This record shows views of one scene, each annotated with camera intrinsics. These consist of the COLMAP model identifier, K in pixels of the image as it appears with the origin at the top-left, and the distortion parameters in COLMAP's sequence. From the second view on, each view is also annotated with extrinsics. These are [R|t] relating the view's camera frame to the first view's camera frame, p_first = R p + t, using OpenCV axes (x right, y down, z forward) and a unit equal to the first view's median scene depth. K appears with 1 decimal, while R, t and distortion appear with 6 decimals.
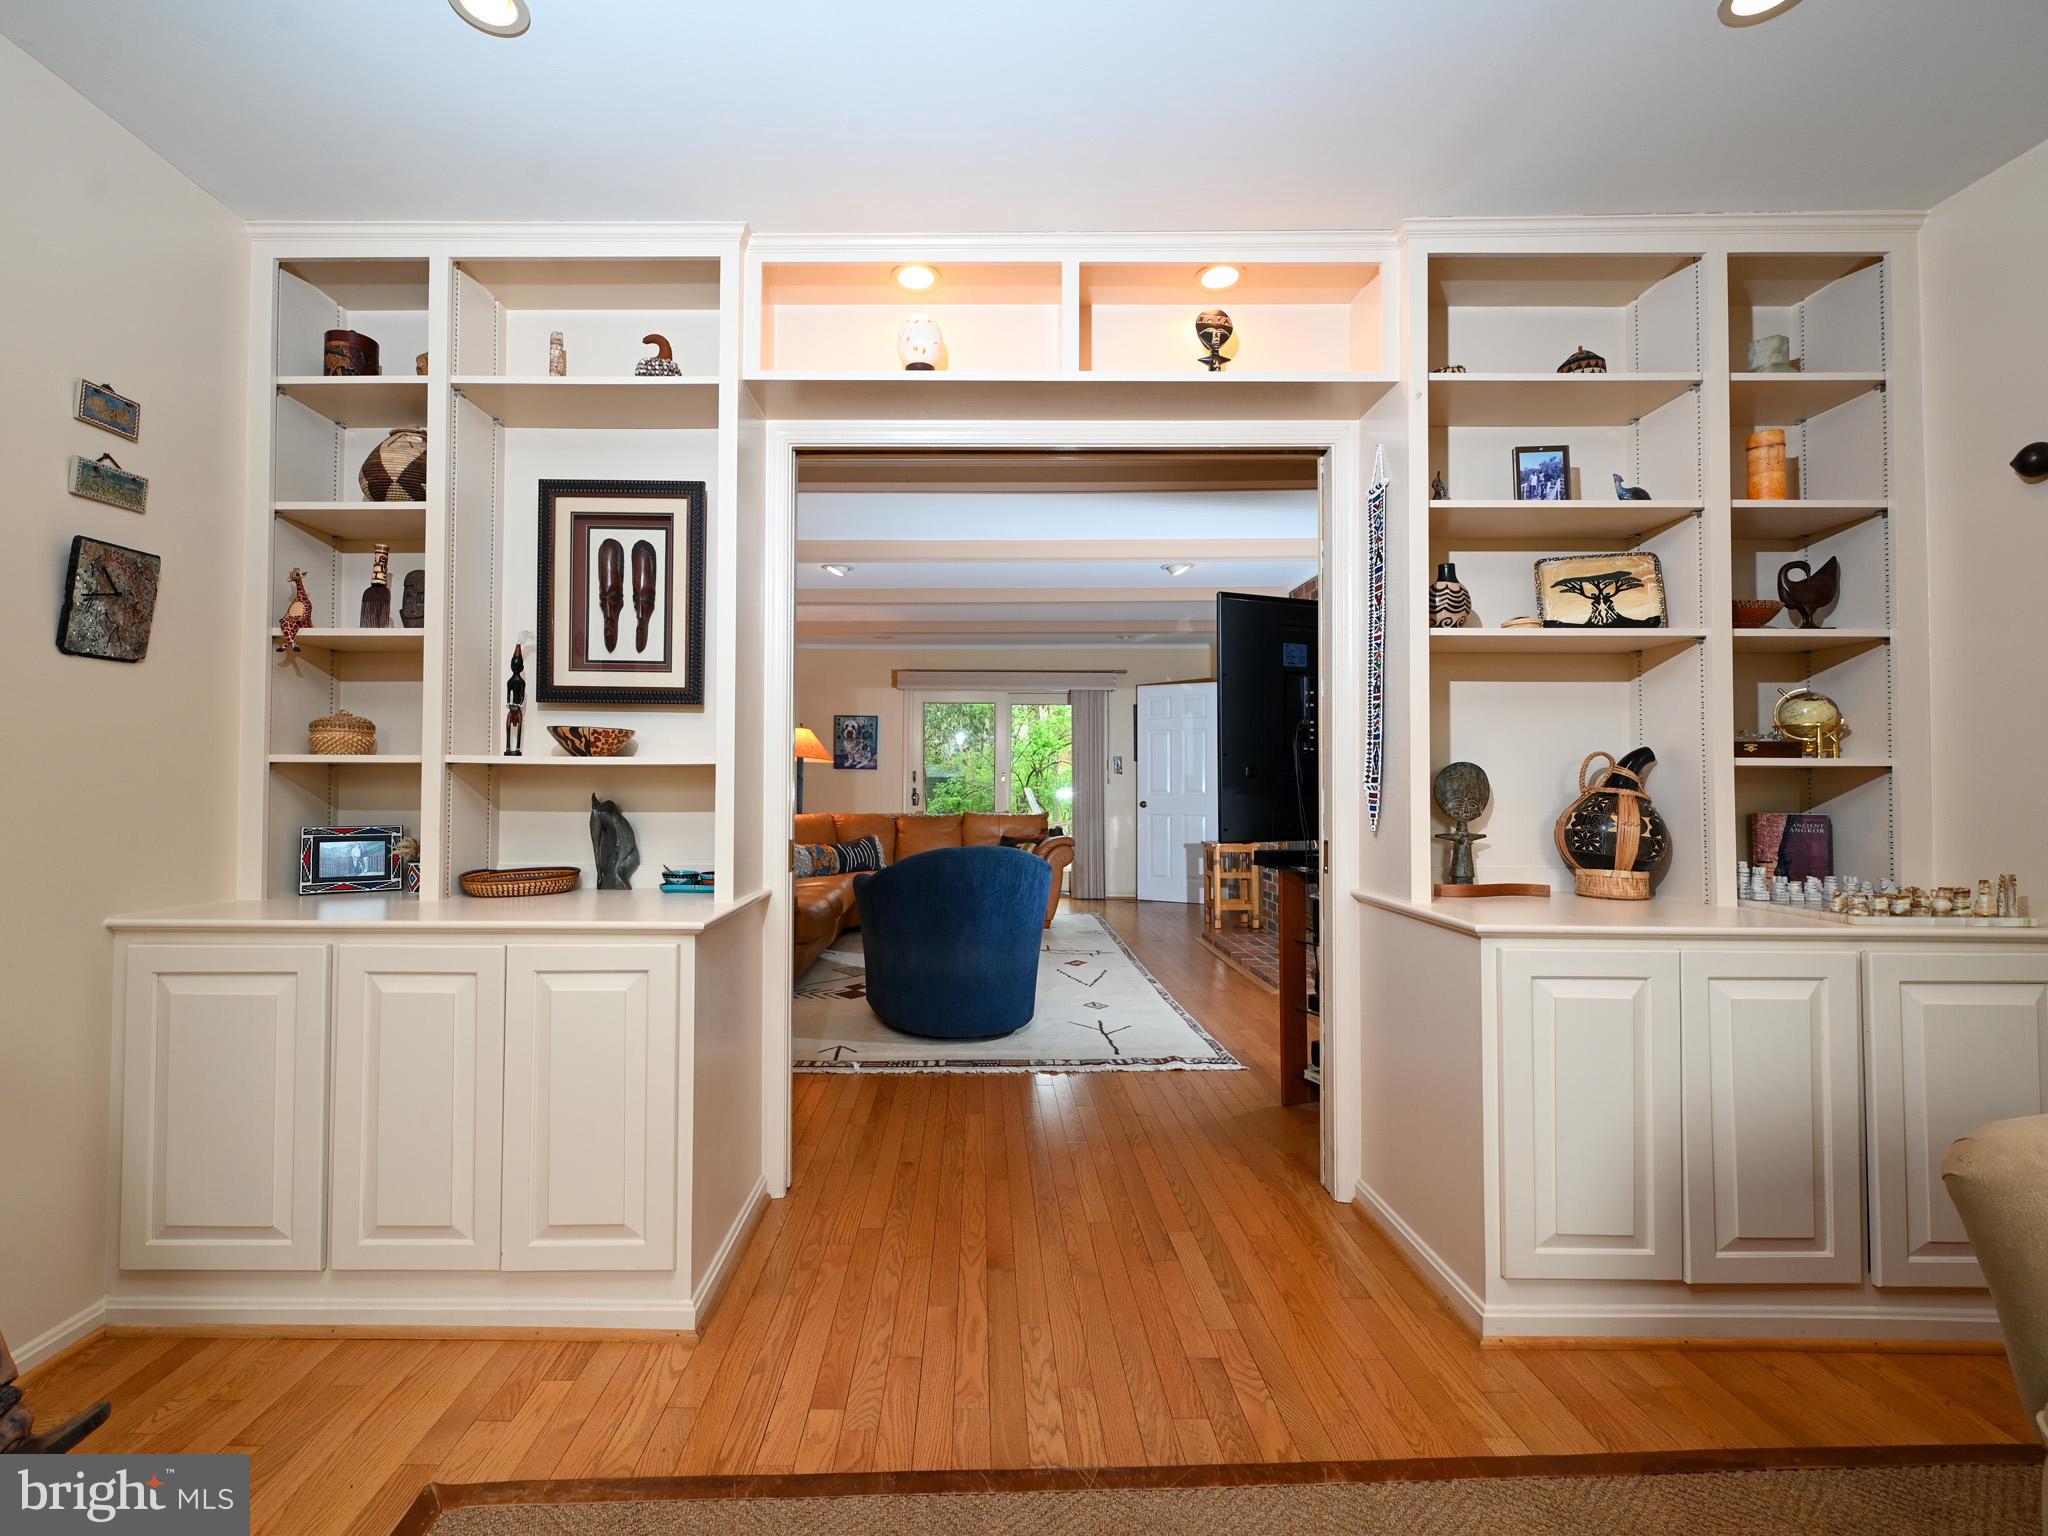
lens RADIAL K [[911.0, 0, 1020.0], [0, 911.0, 762.9], [0, 0, 1]] dist [0.000001, 0.000744]
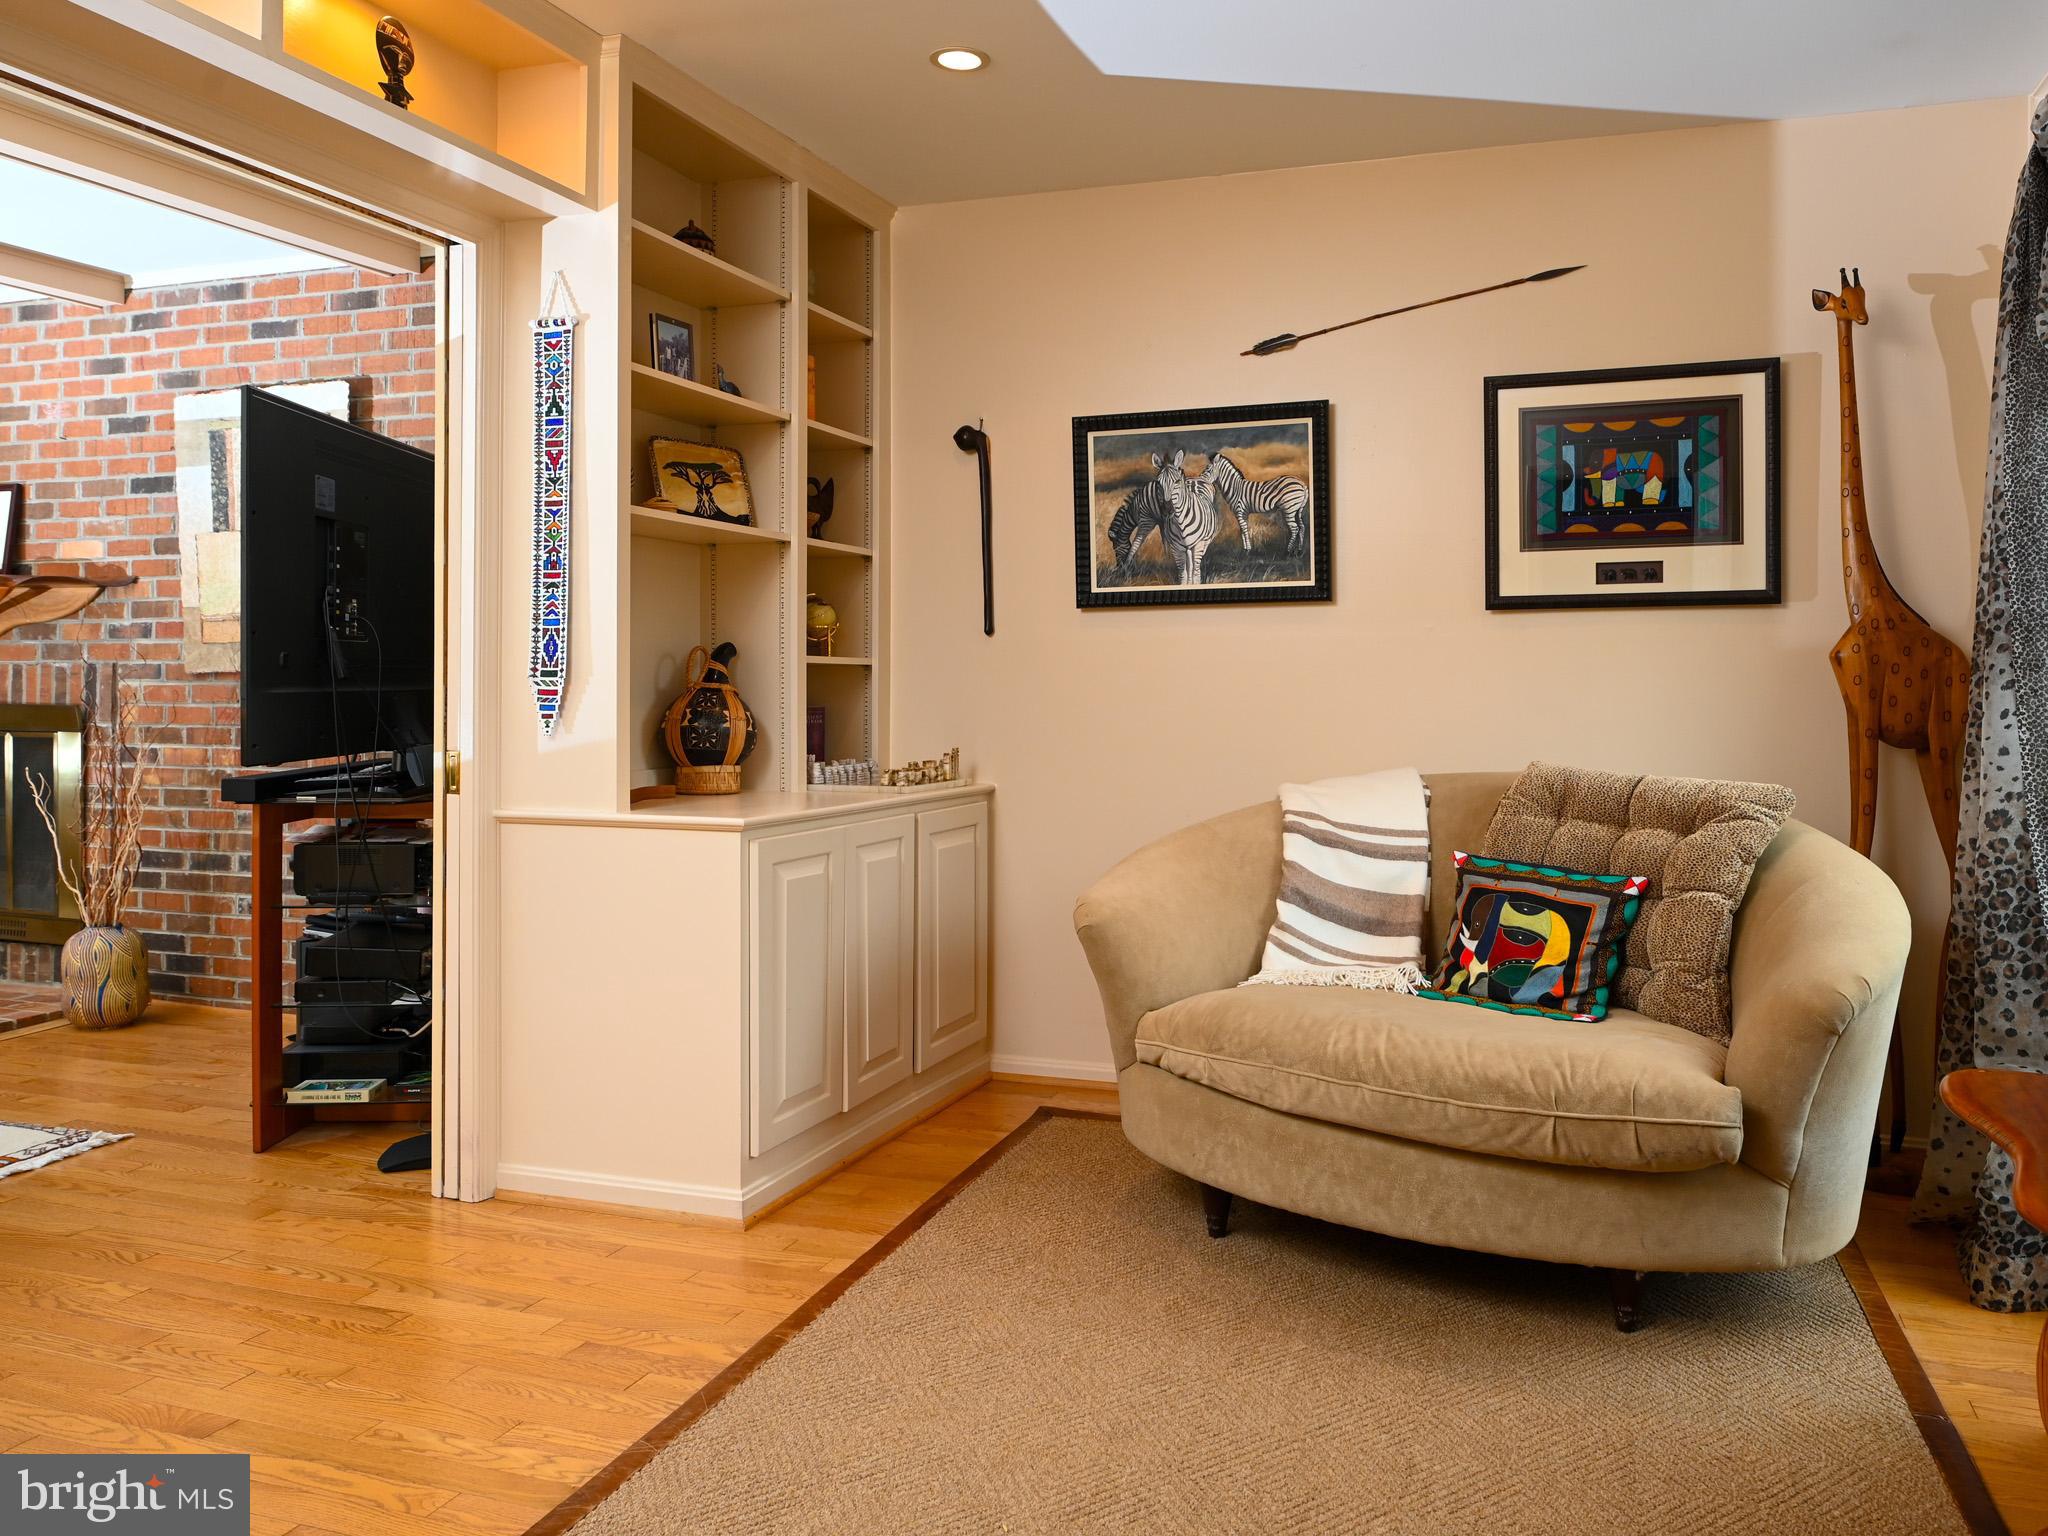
lens RADIAL K [[1486.0, 0, 1141.9], [0, 1486.0, 692.3], [0, 0, 1]] dist [-0.011113, -0.002551]
pose [[0.305073, -0.007718, 0.952298, -0.762016], [-0.025513, 0.999542, 0.016274, -0.000835], [-0.951987, -0.029261, 0.304736, 0.069122]]
